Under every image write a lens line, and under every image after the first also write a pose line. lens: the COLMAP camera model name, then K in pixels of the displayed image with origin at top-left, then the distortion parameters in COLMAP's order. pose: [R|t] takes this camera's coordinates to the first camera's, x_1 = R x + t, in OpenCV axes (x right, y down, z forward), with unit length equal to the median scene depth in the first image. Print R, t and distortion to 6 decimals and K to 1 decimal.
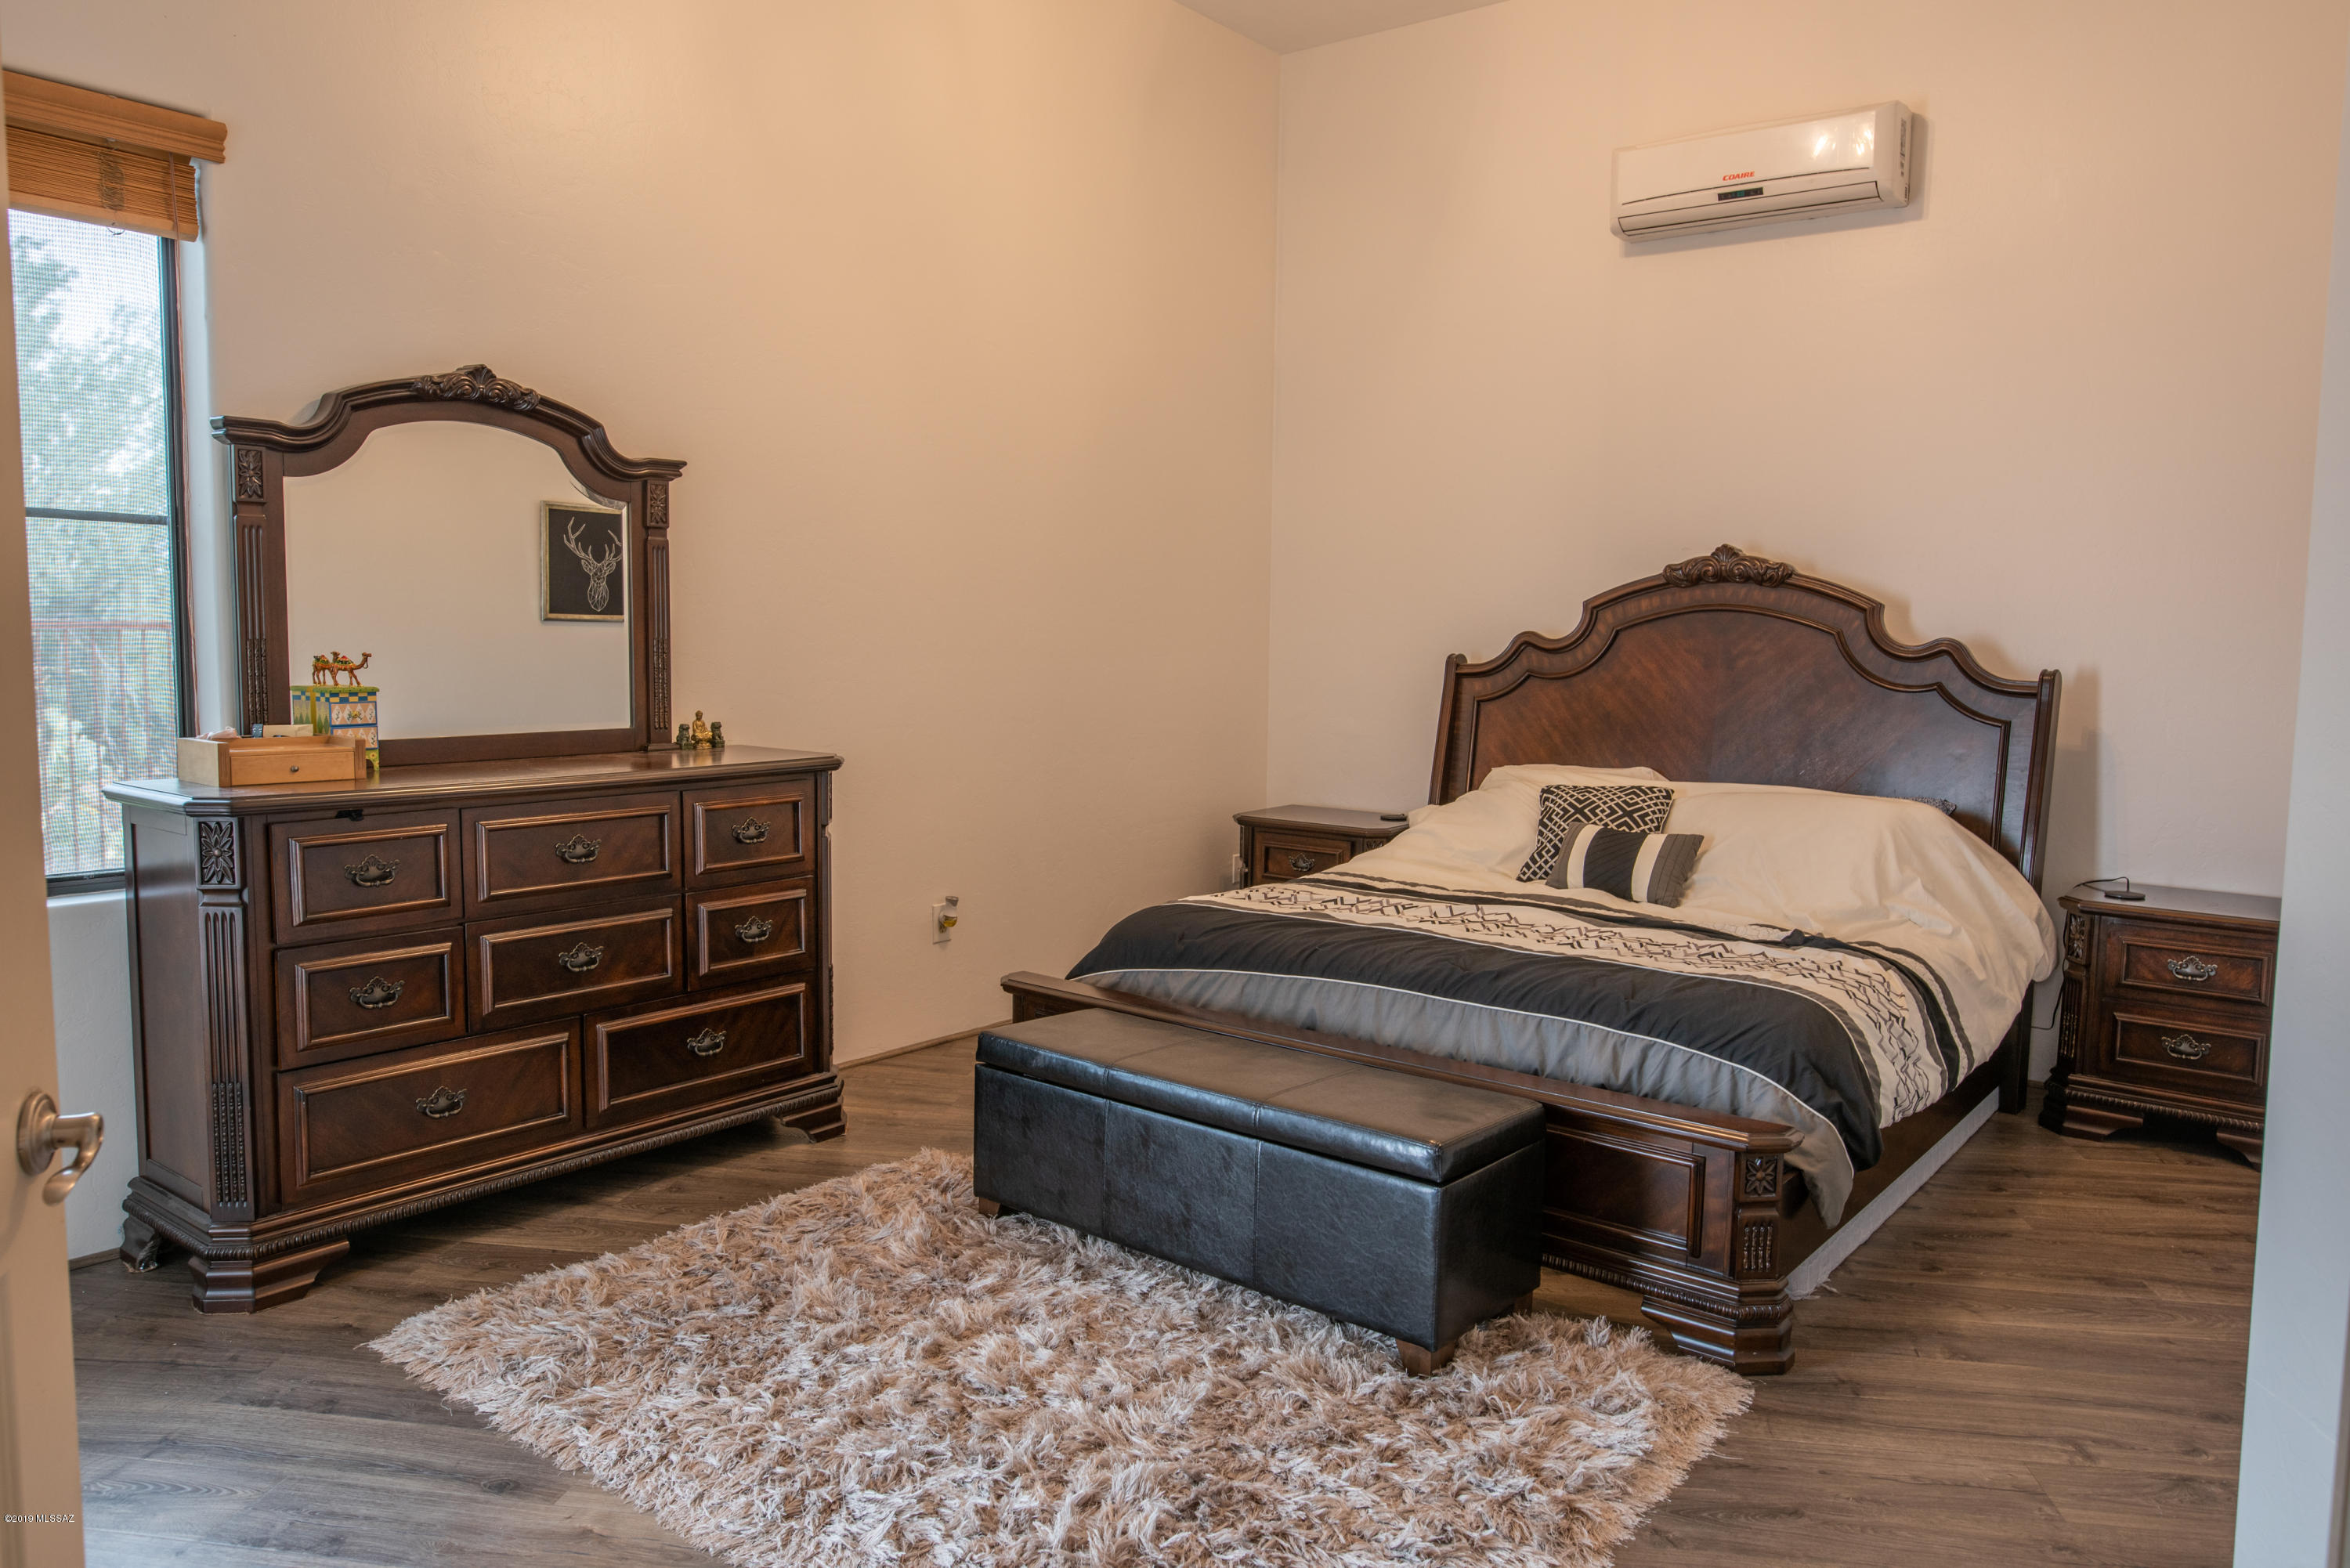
lens RADIAL K [[1610.5, 0, 1181.2], [0, 1610.5, 770.8], [0, 0, 1]] dist [-0.043710, 0.032893]
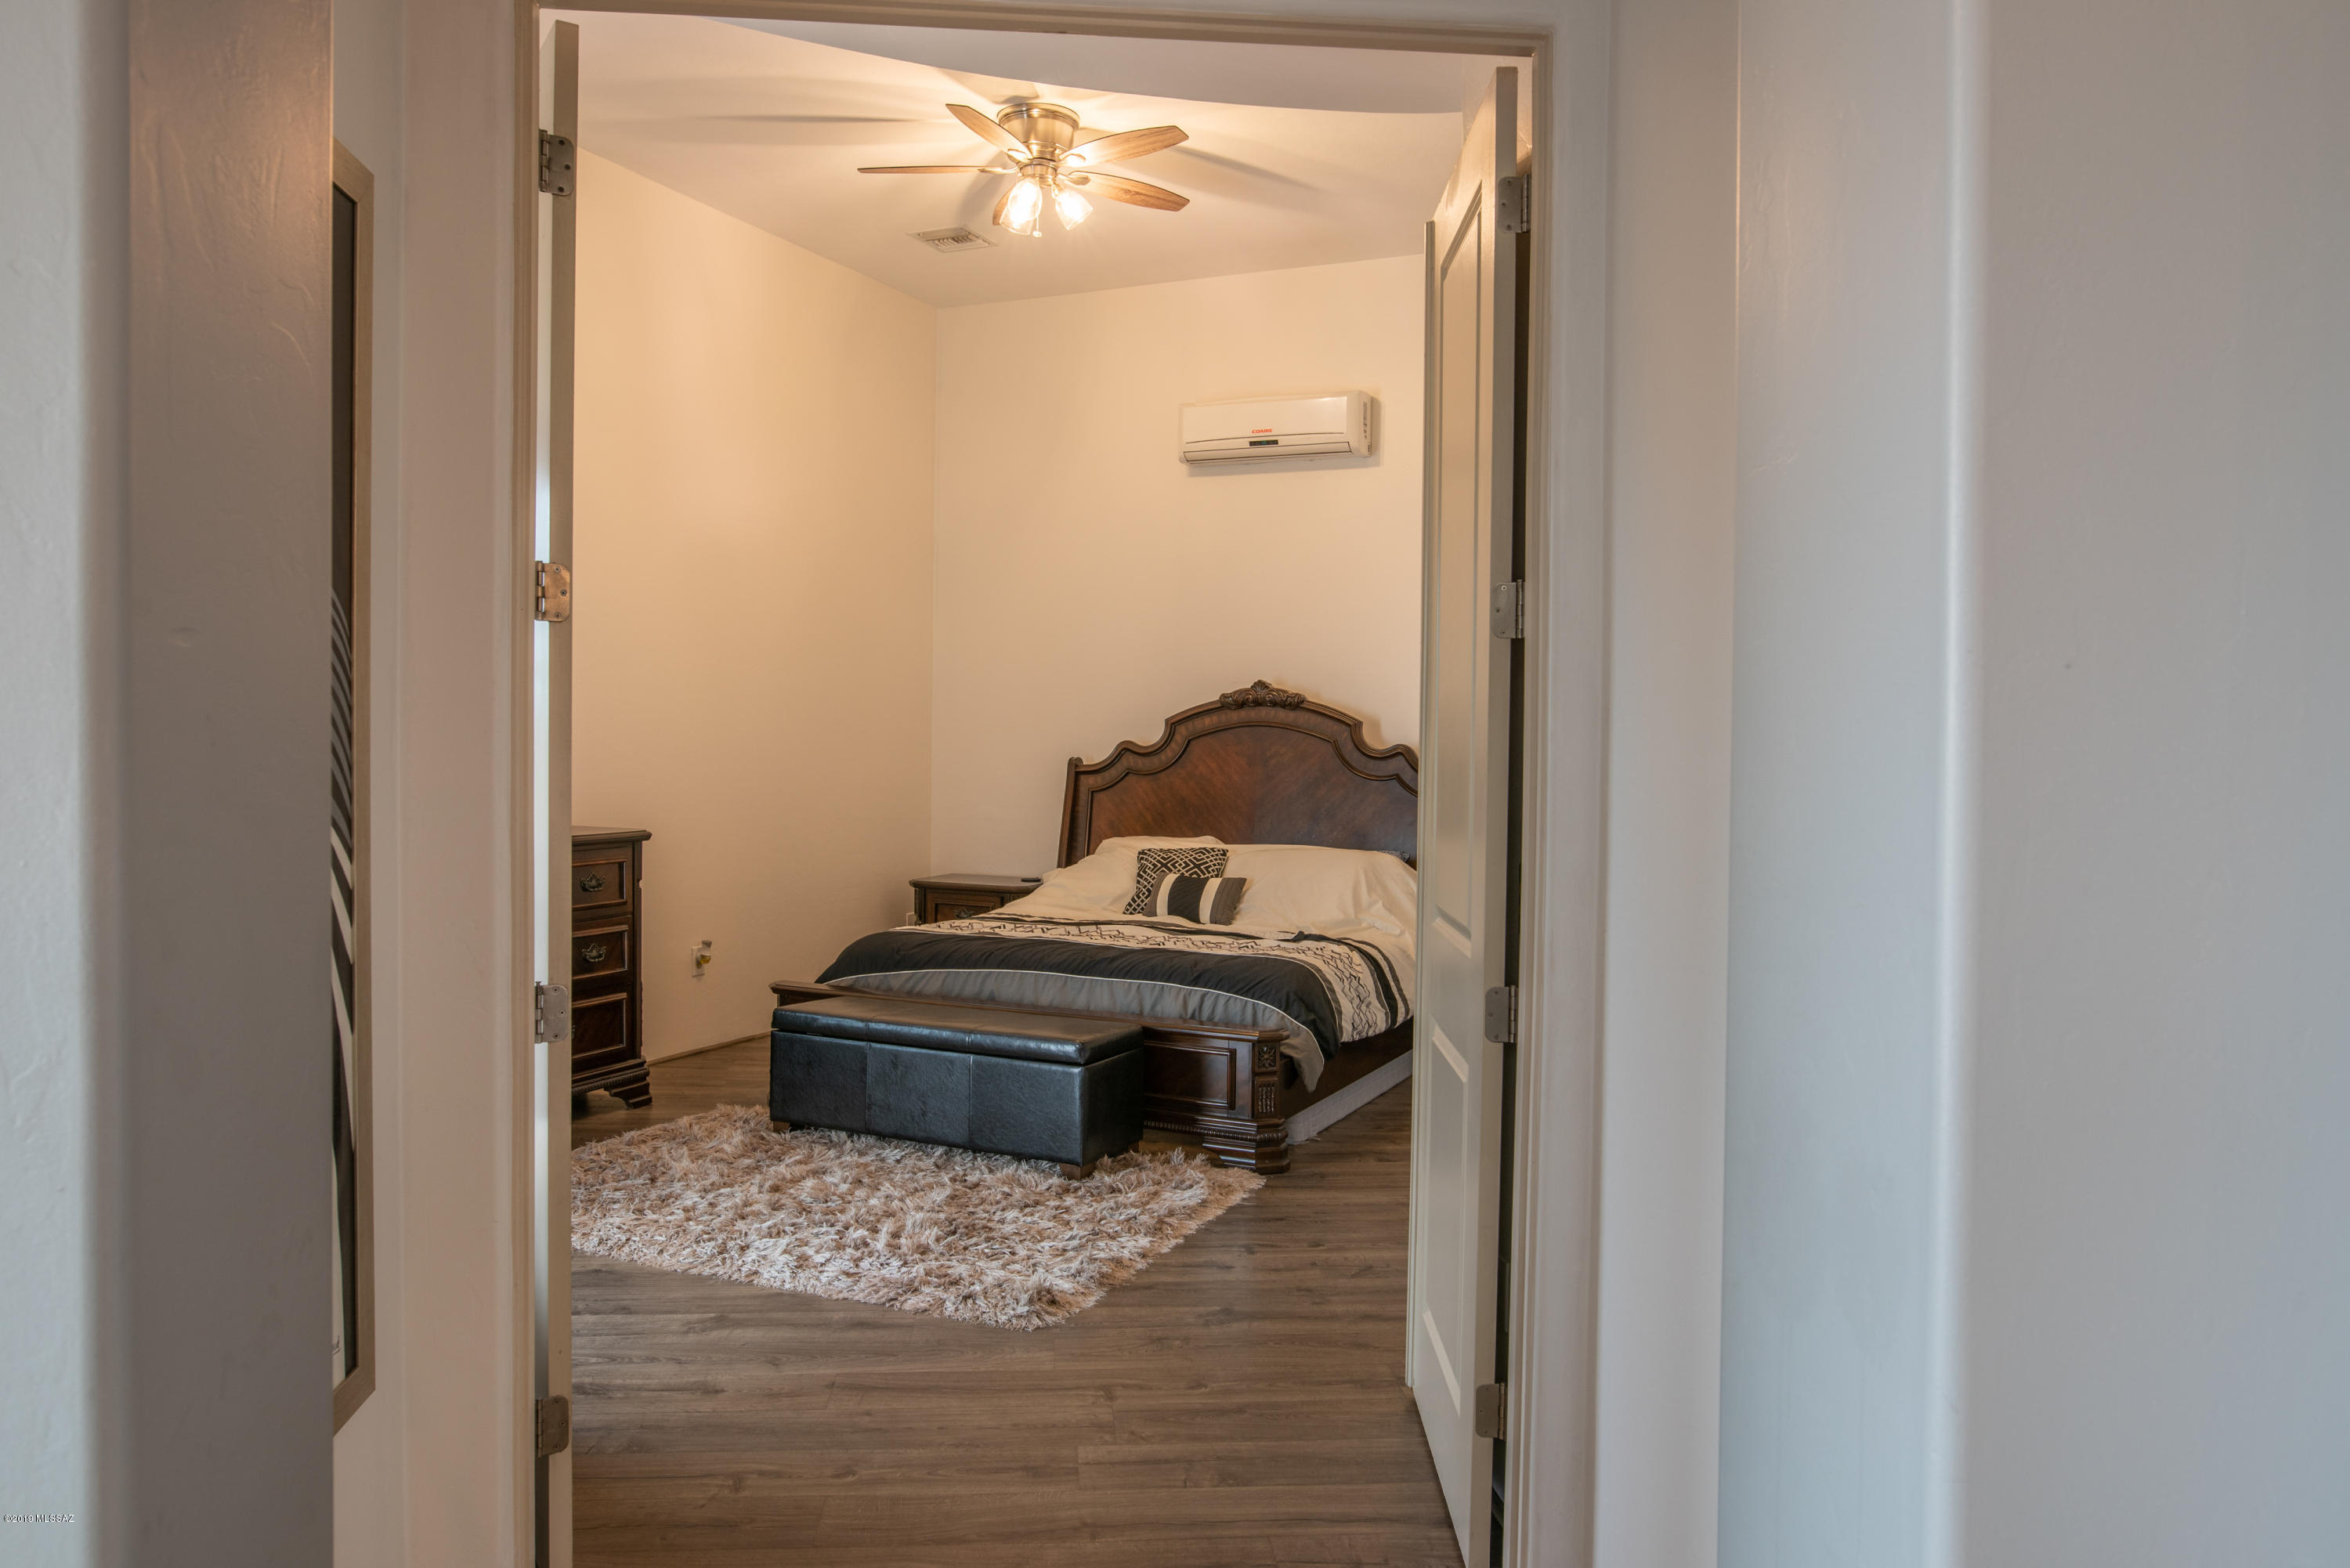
lens RADIAL K [[1610.5, 0, 1177.5], [0, 1610.5, 780.4], [0, 0, 1]] dist [-0.043710, 0.032893]
pose [[0.970439, -0.007701, 0.241222, -0.105673], [0.022510, 0.998022, -0.058696, 0.041171], [-0.240293, 0.062391, 0.968693, -0.486530]]
